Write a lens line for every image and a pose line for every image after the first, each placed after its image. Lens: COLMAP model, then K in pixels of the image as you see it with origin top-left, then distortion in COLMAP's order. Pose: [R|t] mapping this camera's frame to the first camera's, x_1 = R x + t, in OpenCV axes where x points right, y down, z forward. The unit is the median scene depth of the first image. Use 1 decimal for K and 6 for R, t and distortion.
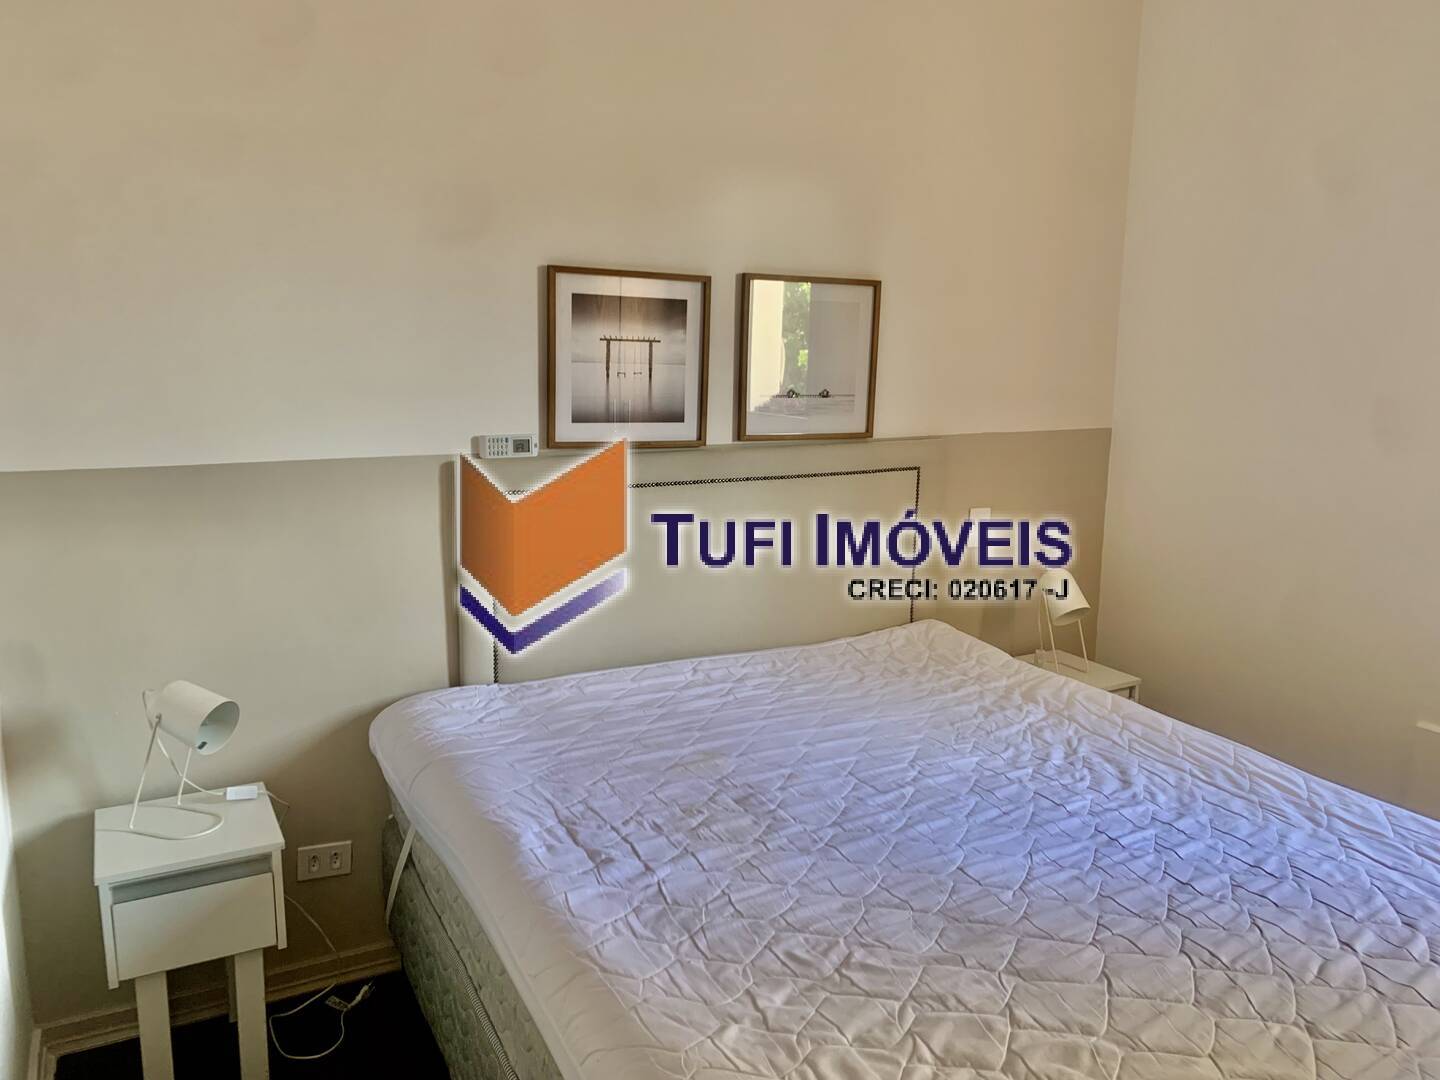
lens RADIAL K [[1114.2, 0, 685.7], [0, 1114.2, 528.2], [0, 0, 1]] dist [0.028867, -0.036571]
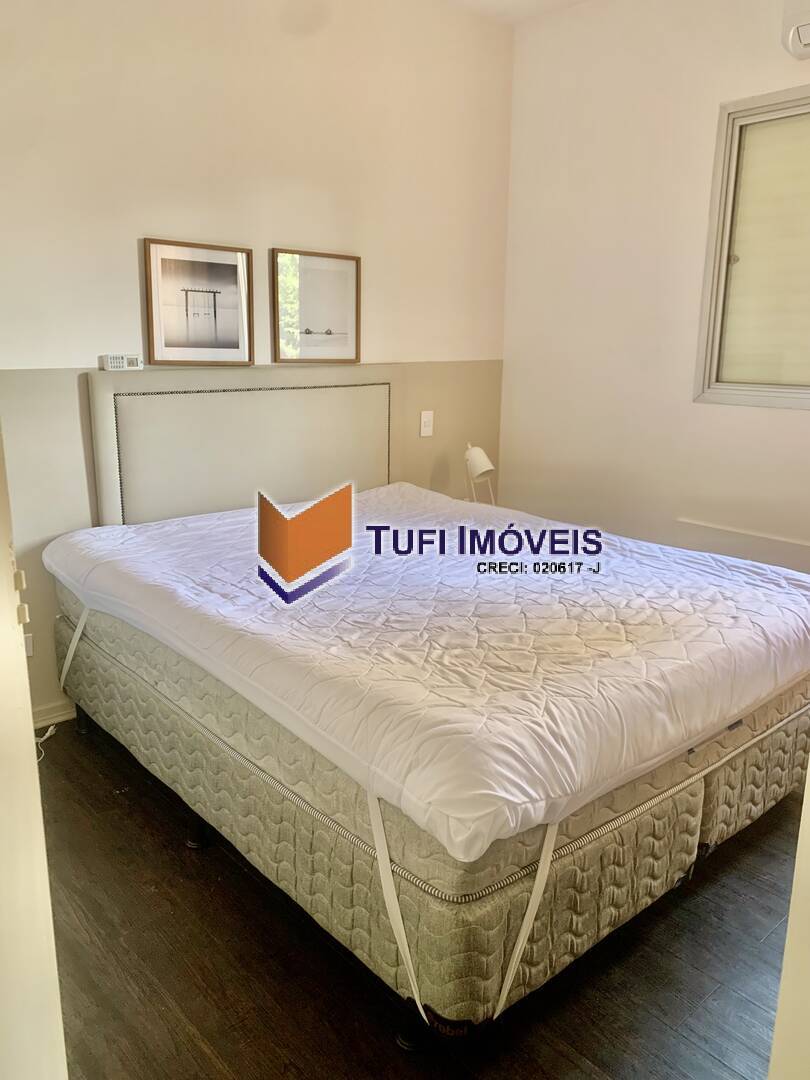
lens RADIAL K [[835.7, 0, 388.3], [0, 835.7, 533.2], [0, 0, 1]] dist [0.028867, -0.036571]
pose [[0.971120, -0.059345, 0.231093, -0.091860], [0.043682, 0.996425, 0.072319, 0.088724], [-0.234559, -0.060136, 0.970240, -0.171635]]
